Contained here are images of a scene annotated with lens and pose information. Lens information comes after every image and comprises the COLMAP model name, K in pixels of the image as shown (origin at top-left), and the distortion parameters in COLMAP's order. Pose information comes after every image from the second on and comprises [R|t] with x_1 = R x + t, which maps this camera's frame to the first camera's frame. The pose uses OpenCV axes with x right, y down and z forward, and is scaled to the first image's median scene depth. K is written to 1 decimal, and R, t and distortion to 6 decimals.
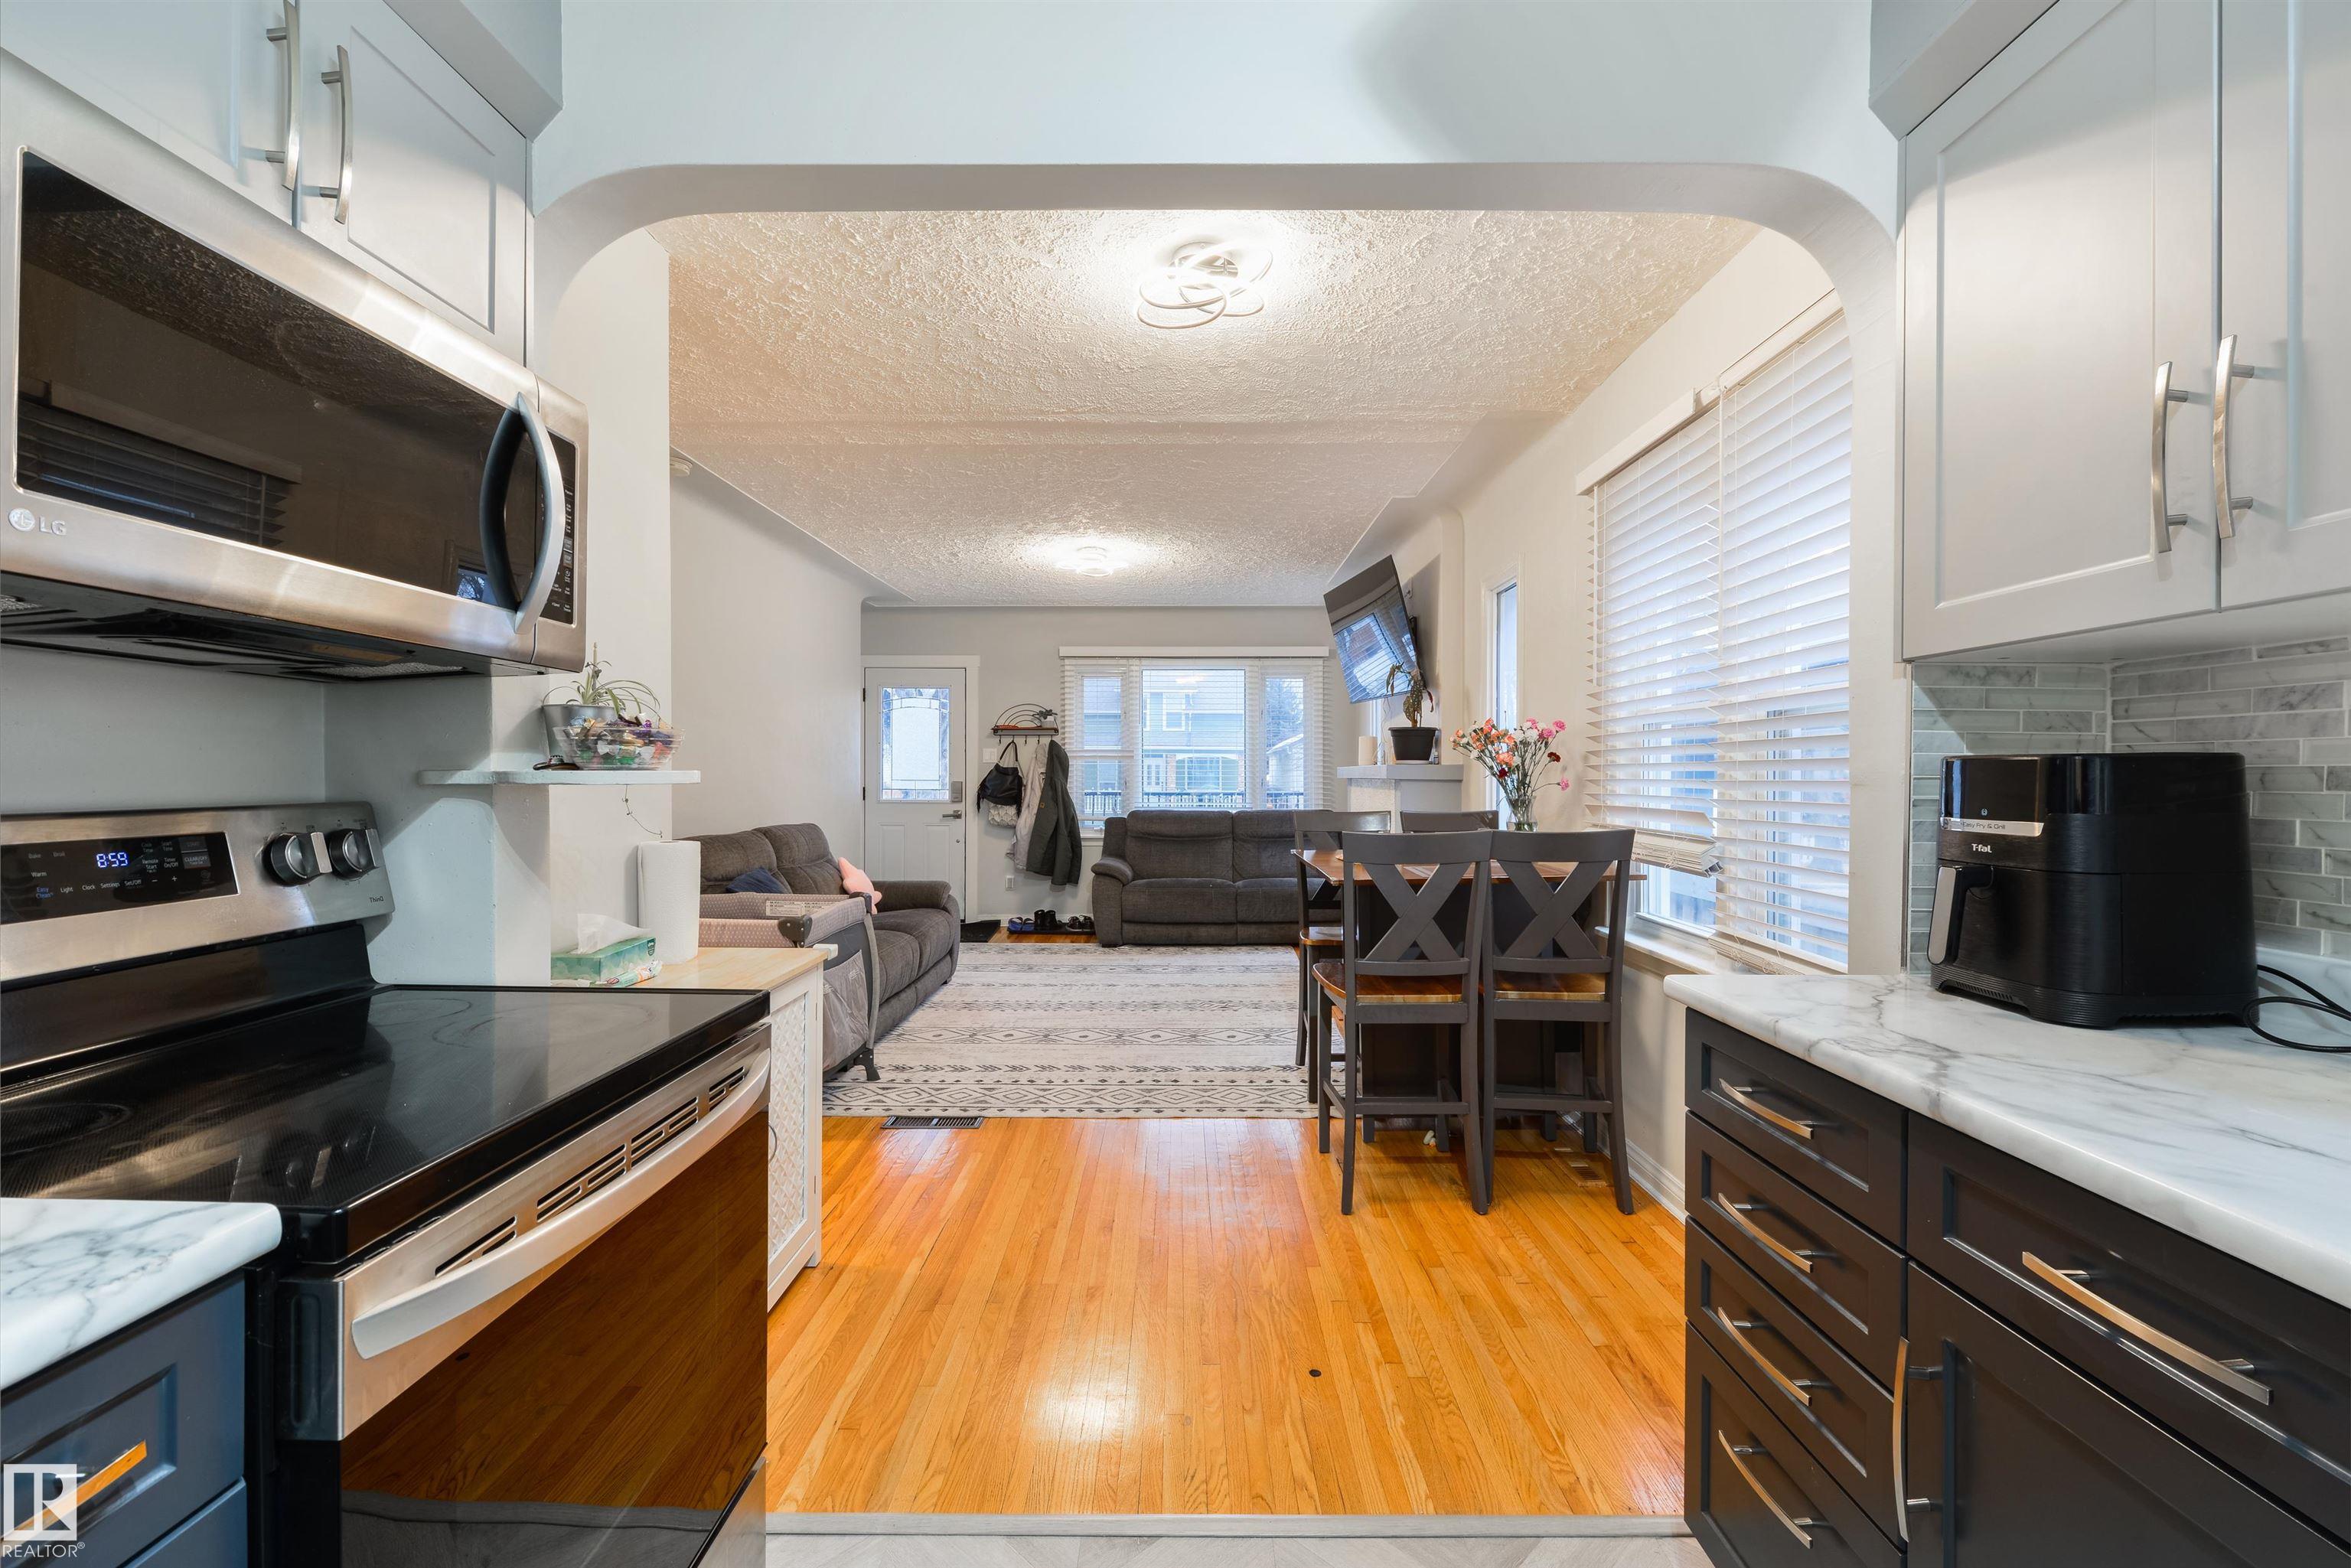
lens RADIAL K [[1003.8, 0, 1173.2], [0, 1003.8, 785.5], [0, 0, 1]] dist [-0.001057, -0.000813]
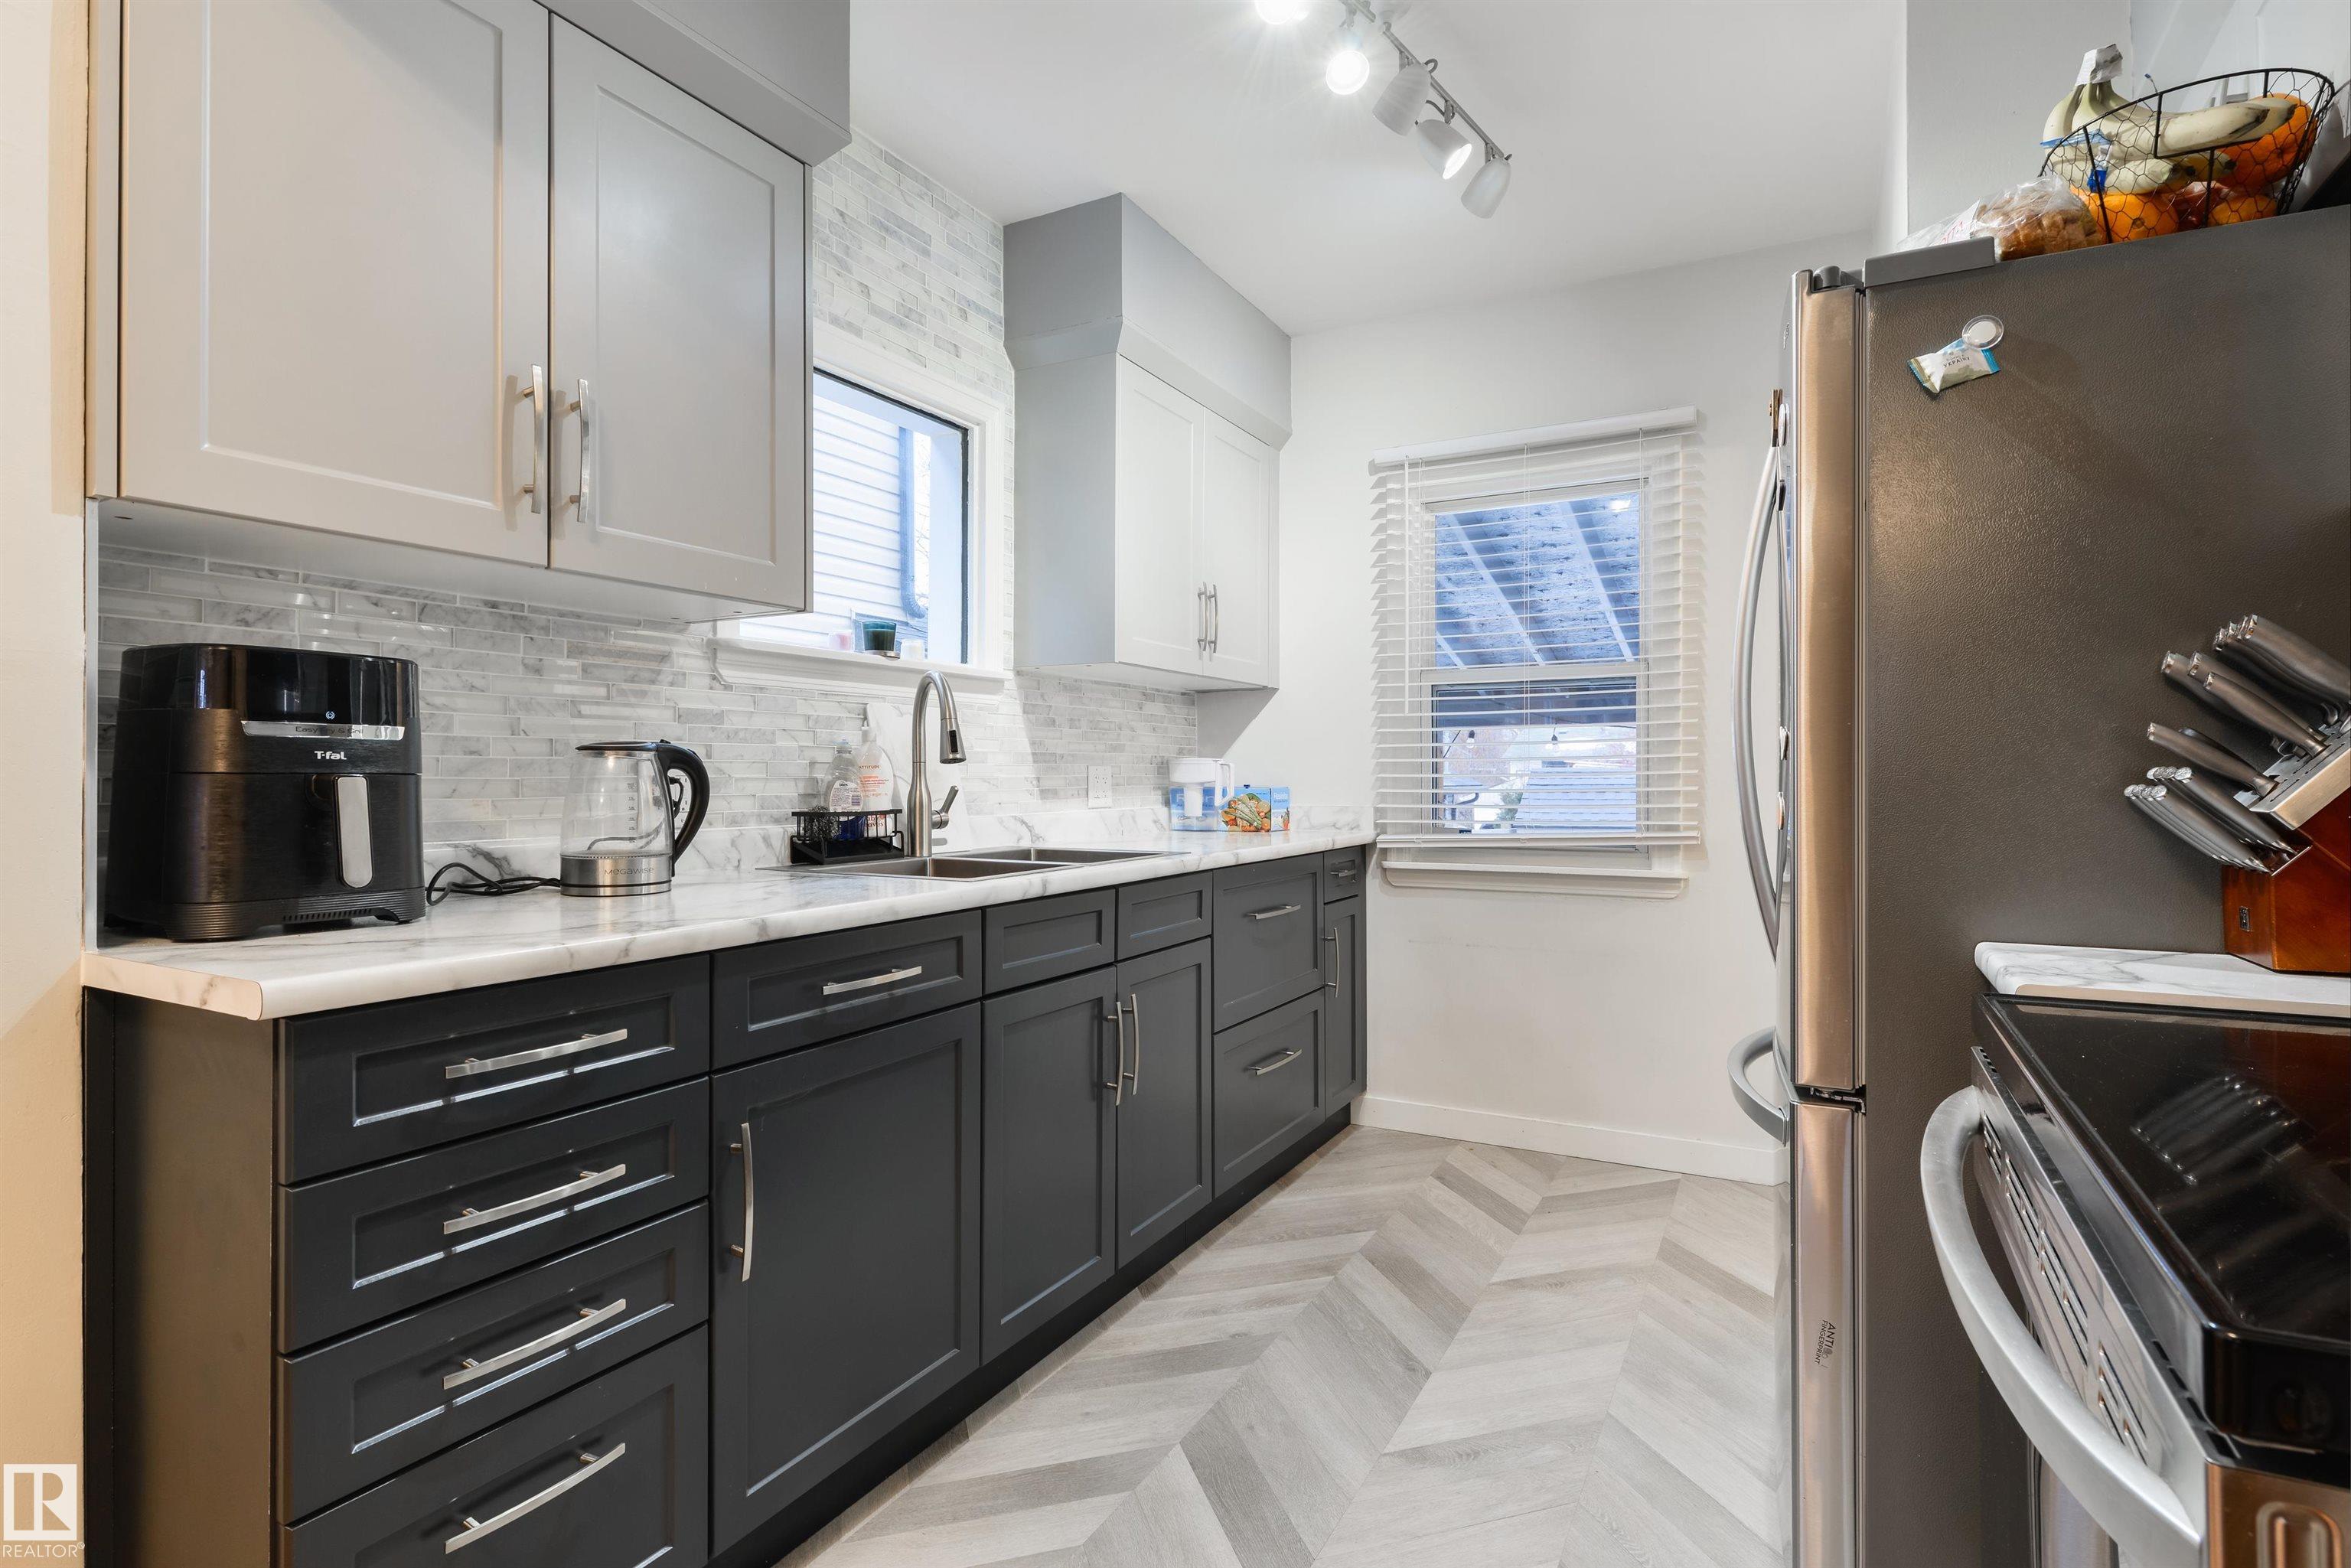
lens RADIAL K [[1164.3, 0, 1193.3], [0, 1164.3, 769.1], [0, 0, 1]] dist [0.000022, -0.002236]
pose [[-0.887301, 0.000350, 0.461190, -0.058911], [0.001667, 0.999996, 0.002447, 0.012286], [-0.461187, 0.002940, -0.887298, 0.262106]]
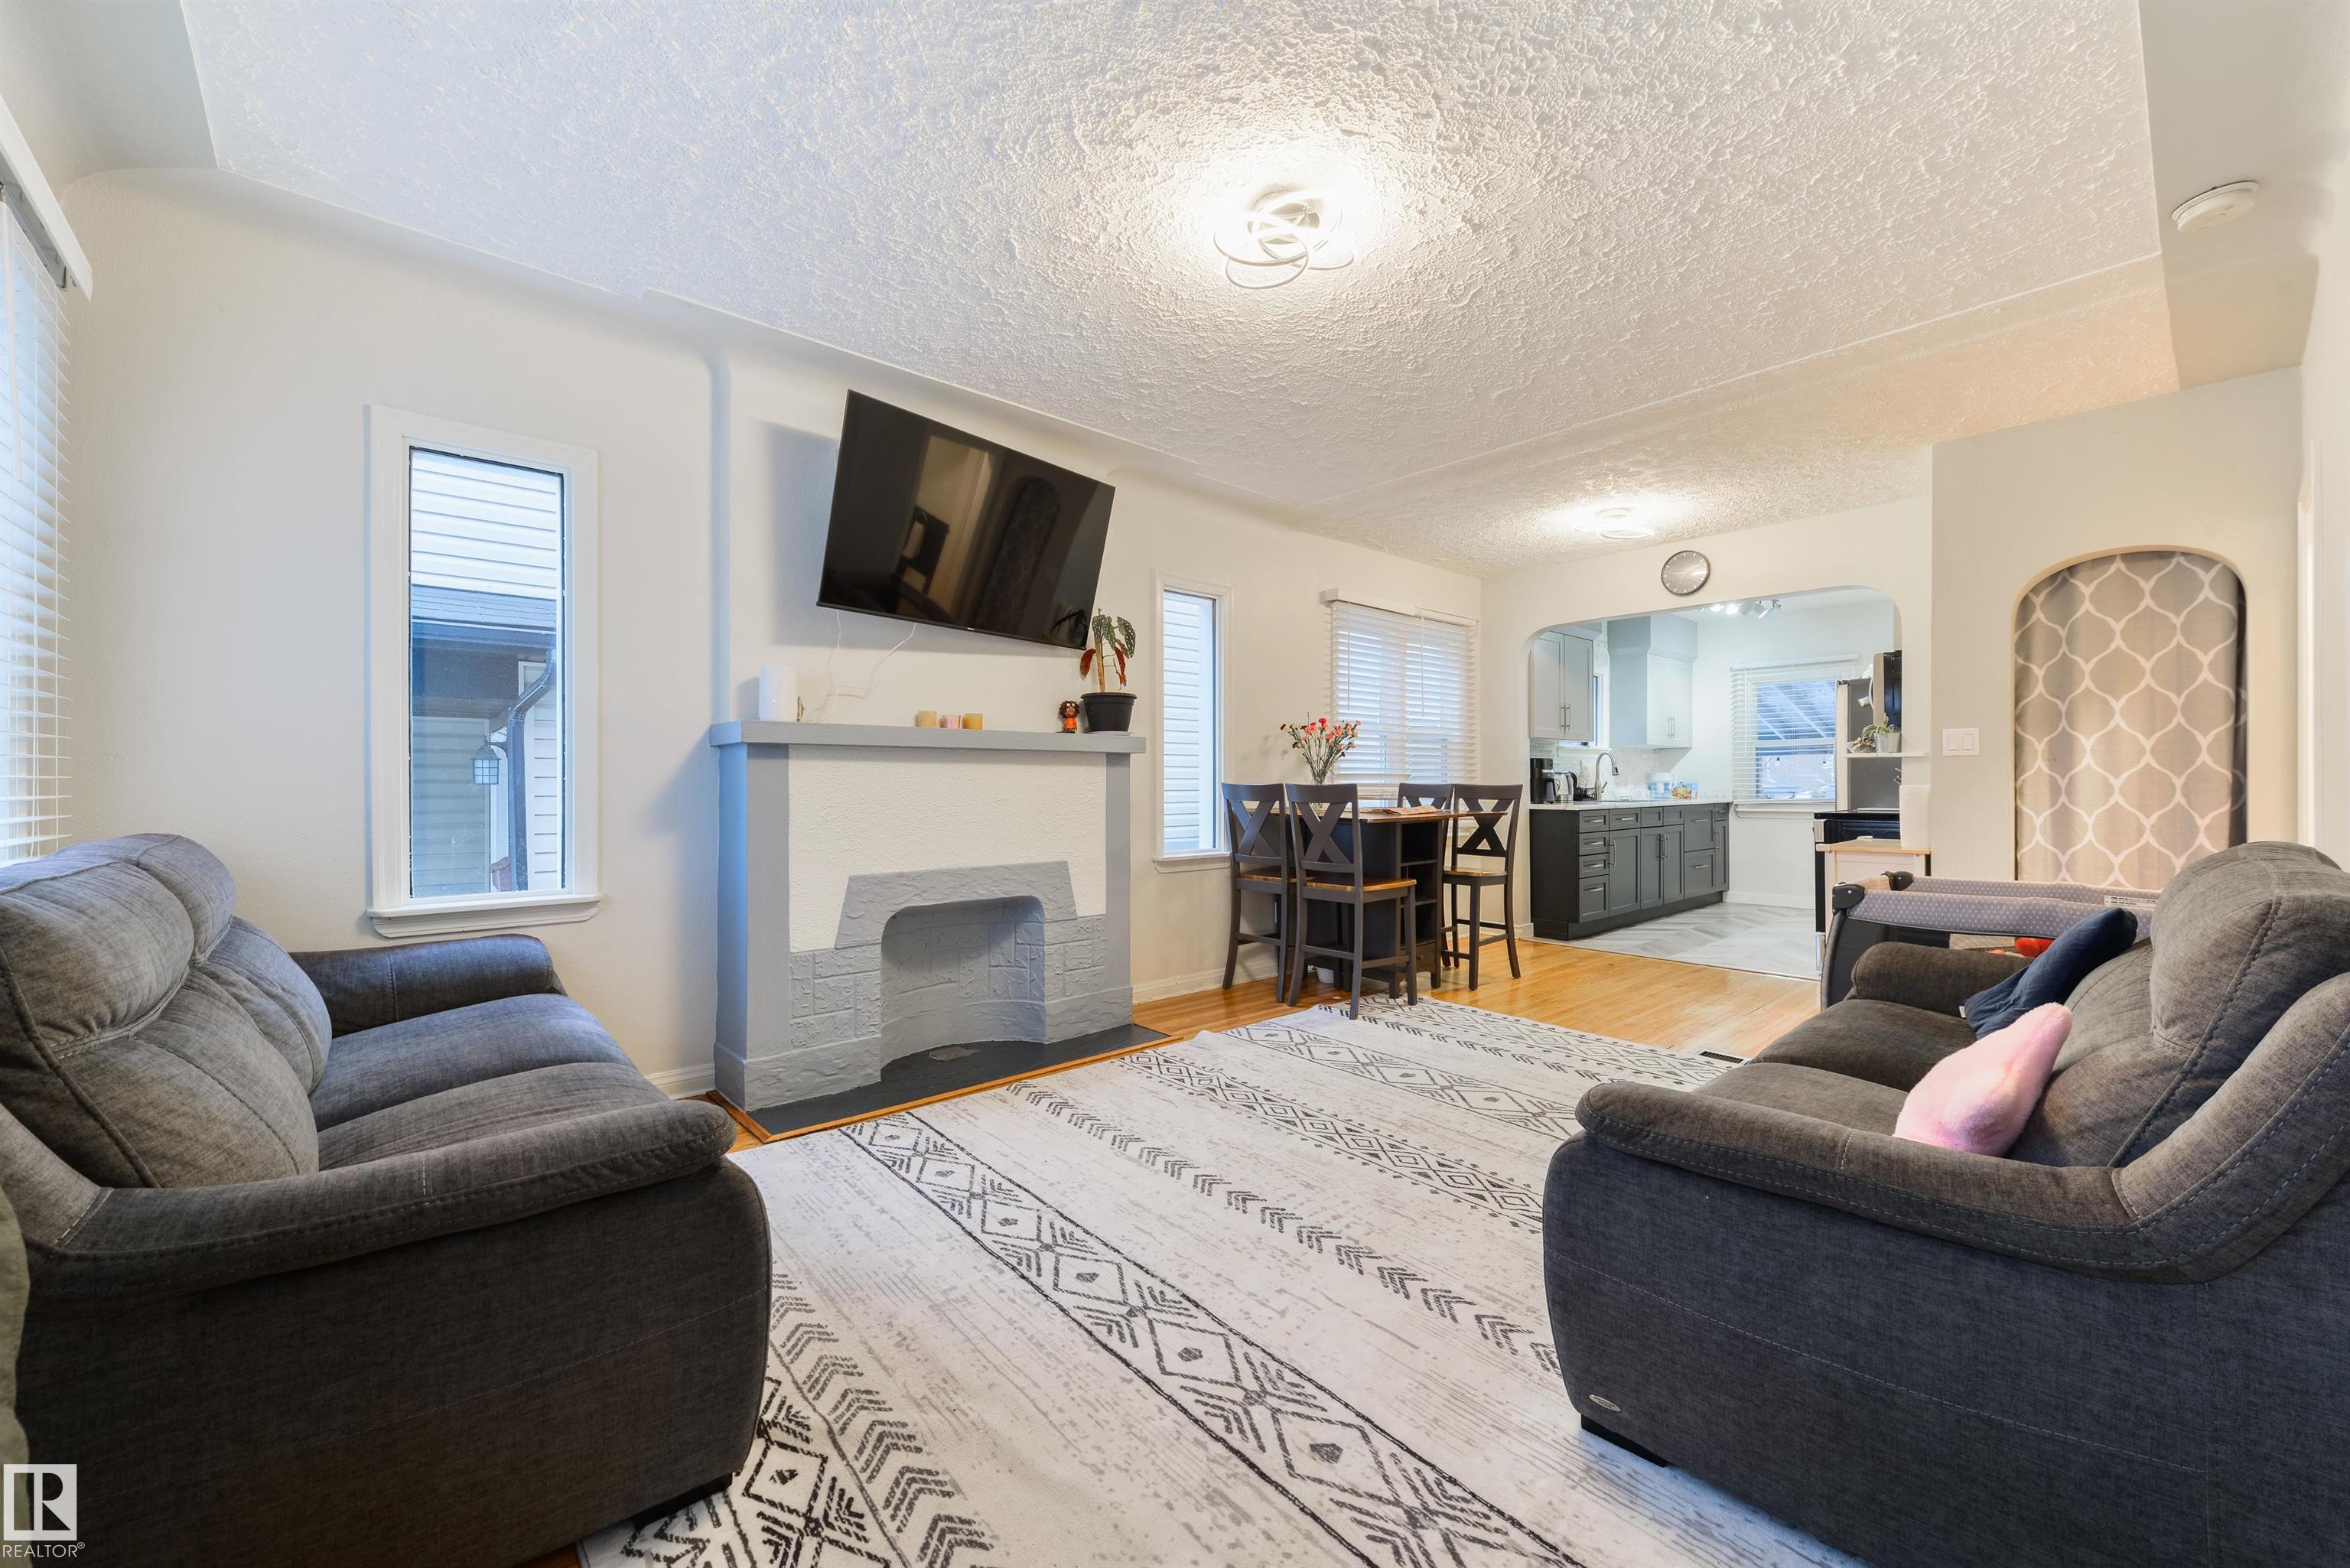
lens RADIAL K [[924.6, 0, 1193.4], [0, 924.6, 785.0], [0, 0, 1]] dist [0.003515, -0.001699]
pose [[-0.680795, -0.002648, 0.732469, -0.263099], [0.006742, 0.999928, 0.009881, 0.008897], [-0.732443, 0.011665, -0.680729, 0.981739]]
